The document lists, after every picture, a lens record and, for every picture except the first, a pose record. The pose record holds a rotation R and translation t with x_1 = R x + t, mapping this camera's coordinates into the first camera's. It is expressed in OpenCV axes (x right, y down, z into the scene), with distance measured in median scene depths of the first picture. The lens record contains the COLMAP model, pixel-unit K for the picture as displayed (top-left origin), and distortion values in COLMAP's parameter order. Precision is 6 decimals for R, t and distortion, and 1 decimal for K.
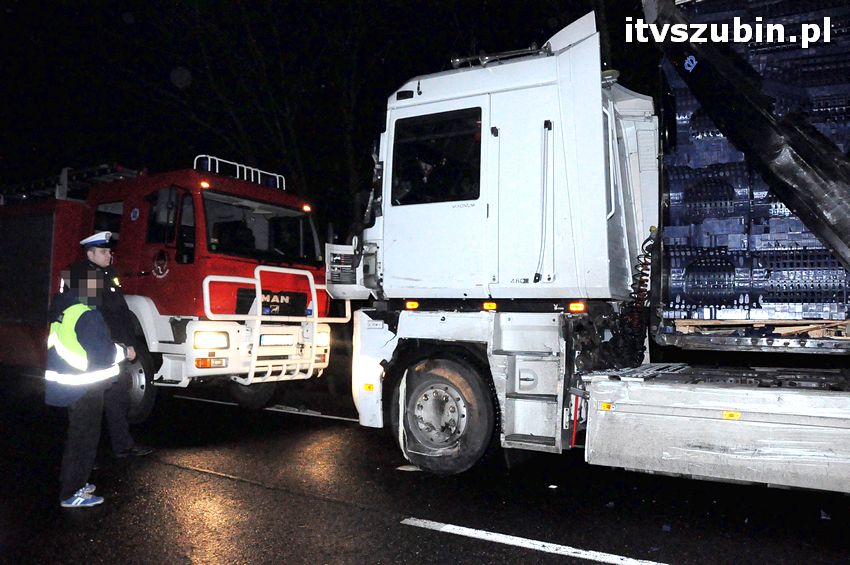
lens RADIAL K [[661.1, 0, 427.5], [0, 661.1, 287.6], [0, 0, 1]] dist [-0.169050, 0.145799]
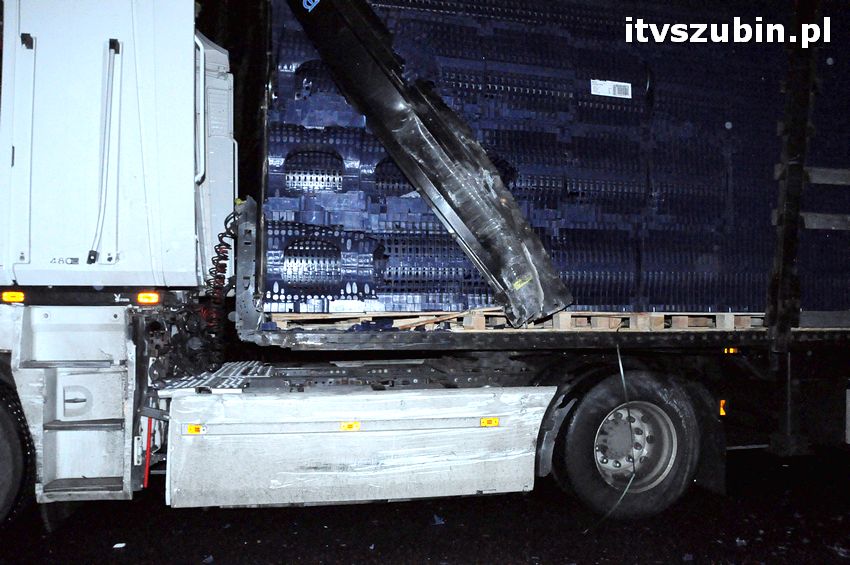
lens RADIAL K [[661.1, 0, 427.5], [0, 661.1, 287.6], [0, 0, 1]] dist [-0.169050, 0.145799]
pose [[0.753222, 0.004243, 0.657753, -0.013355], [-0.014436, 0.999845, 0.010082, 0.005967], [-0.657608, -0.017089, 0.753166, 0.243033]]
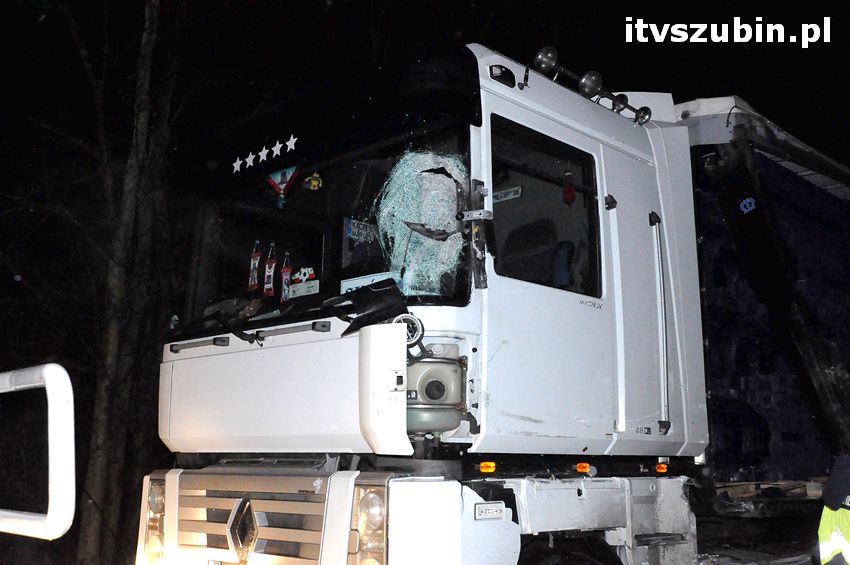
lens RADIAL K [[937.7, 0, 425.0], [0, 937.7, 282.5], [0, 0, 1]] dist [0.002640, 0.004355]
pose [[0.210078, 0.172237, 0.962394, -0.895492], [-0.031964, 0.985044, -0.169313, 0.010926], [-0.977162, 0.004807, 0.212441, 1.040175]]
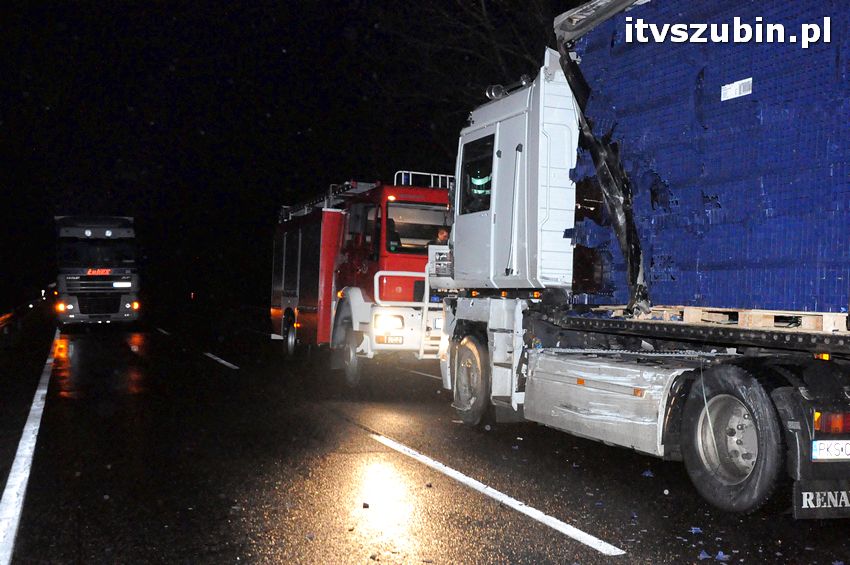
lens RADIAL K [[937.7, 0, 425.0], [0, 937.7, 282.5], [0, 0, 1]] dist [0.002640, 0.004355]
pose [[0.779246, -0.009046, -0.626653, 1.174181], [0.014925, 0.999880, 0.004126, -0.003570], [0.626541, -0.012568, 0.779287, -0.510394]]
